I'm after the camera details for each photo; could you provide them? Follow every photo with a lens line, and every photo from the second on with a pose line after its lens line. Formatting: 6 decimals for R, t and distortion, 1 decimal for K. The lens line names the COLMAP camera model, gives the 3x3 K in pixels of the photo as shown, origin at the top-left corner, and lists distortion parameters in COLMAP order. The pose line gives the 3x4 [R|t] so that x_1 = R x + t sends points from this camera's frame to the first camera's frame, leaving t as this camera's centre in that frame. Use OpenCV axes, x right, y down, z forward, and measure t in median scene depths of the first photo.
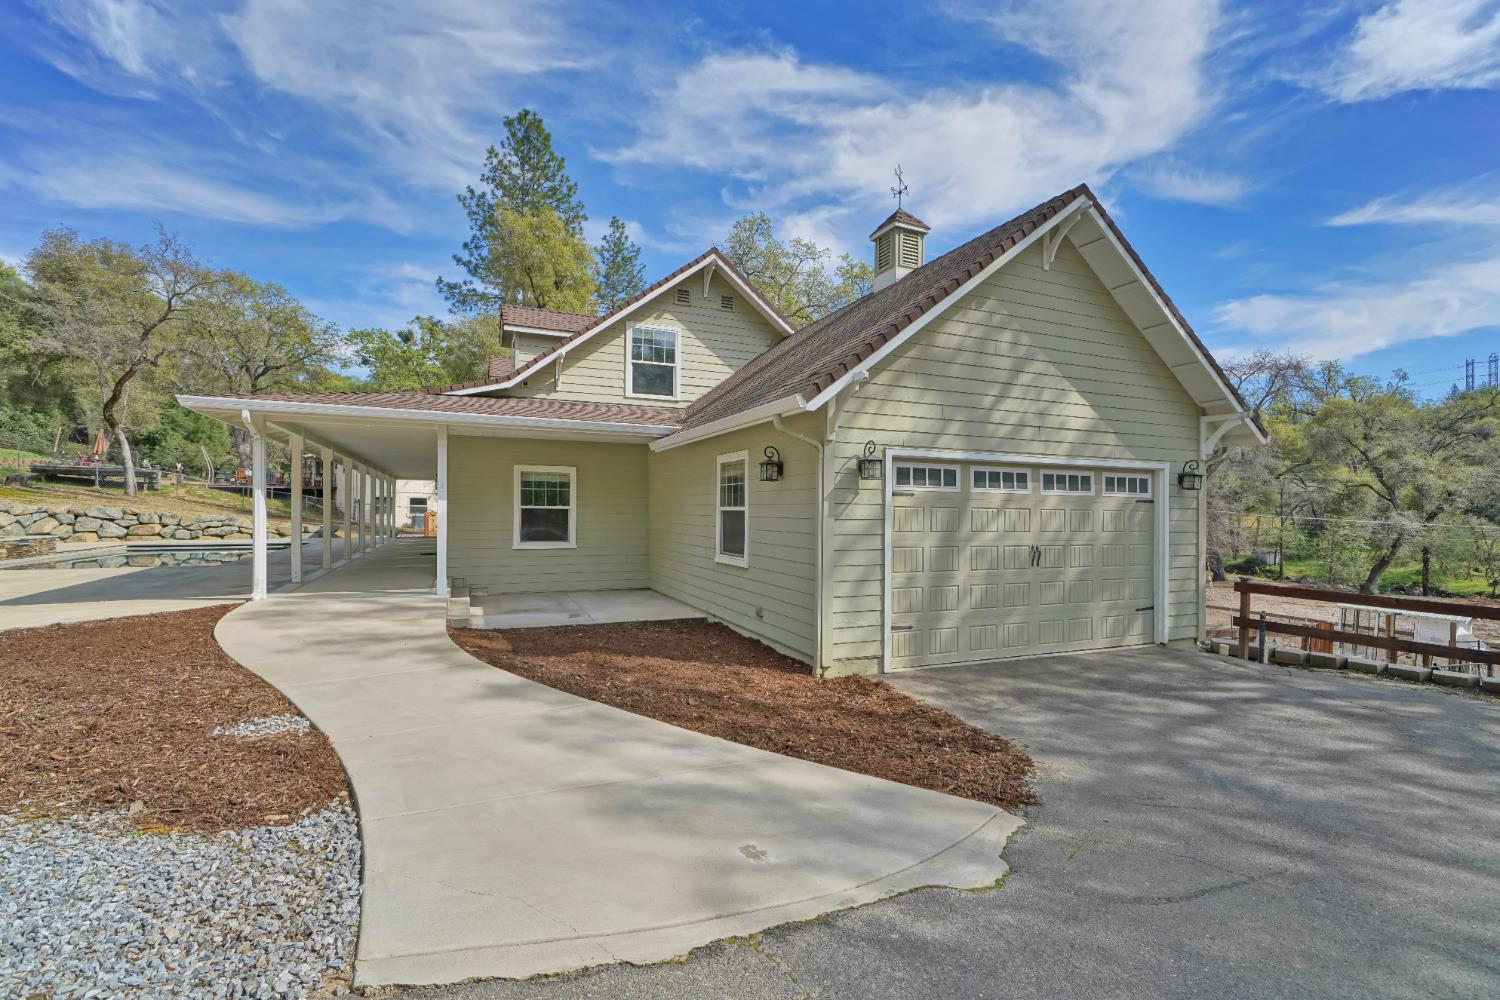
lens RADIAL K [[652.9, 0, 734.7], [0, 652.9, 500.9], [0, 0, 1]] dist [-0.004102, -0.000636]
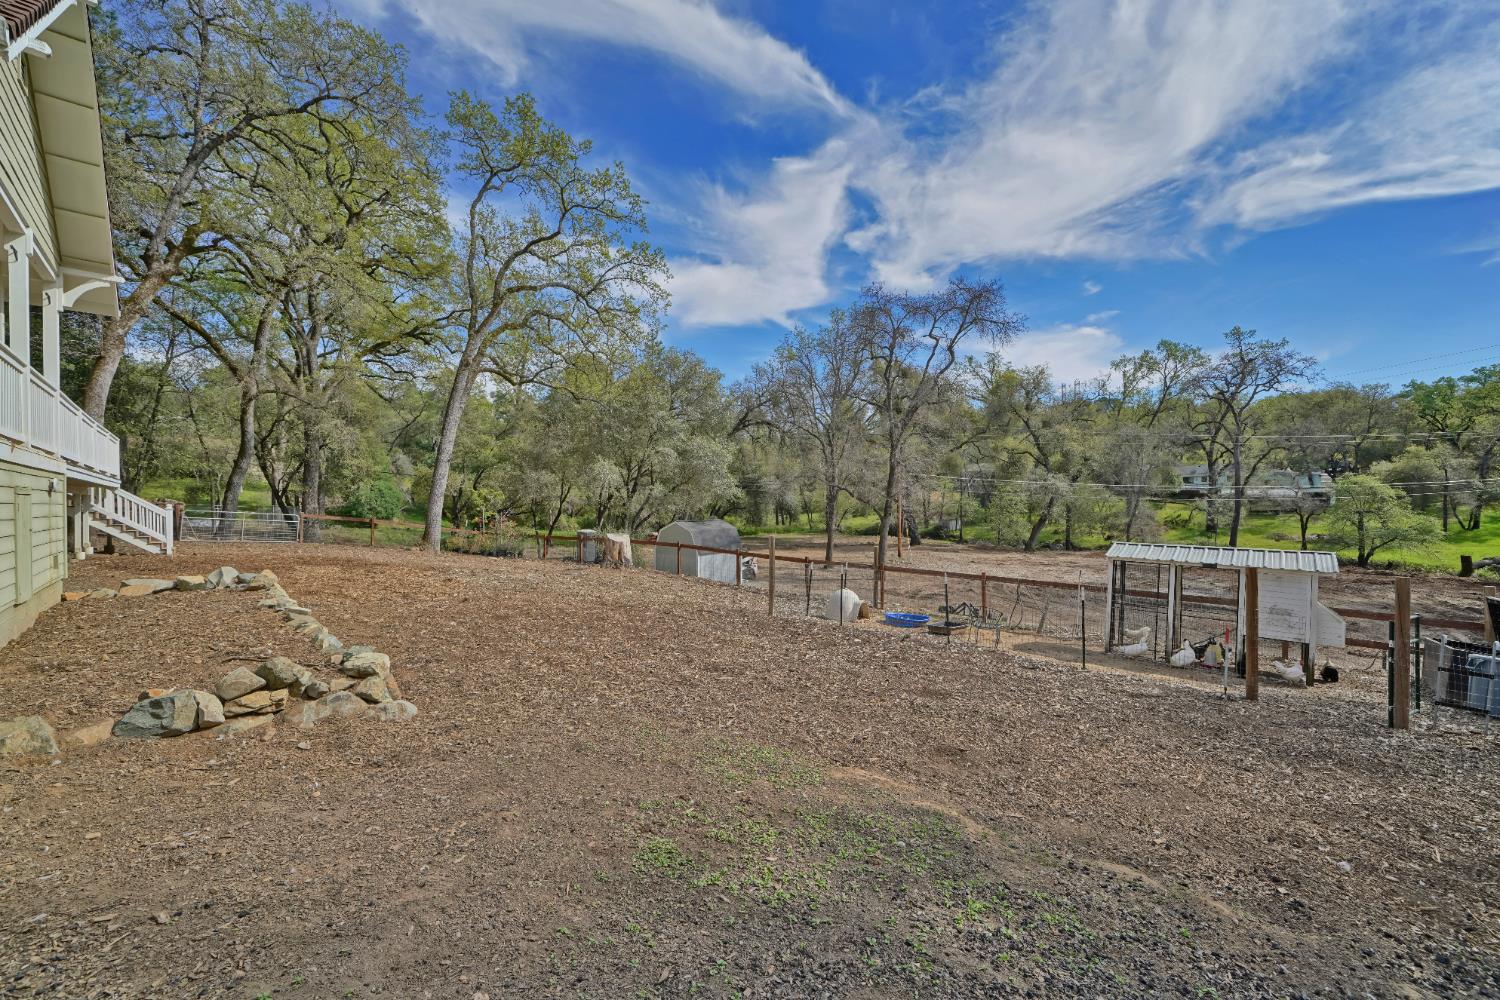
lens RADIAL K [[588.3, 0, 748.9], [0, 588.3, 504.3], [0, 0, 1]] dist [-0.001242, -0.000203]
pose [[0.934078, -0.017326, 0.356648, 0.179077], [0.010096, 0.999704, 0.022122, 0.037963], [-0.356926, -0.017063, 0.933977, 0.242574]]
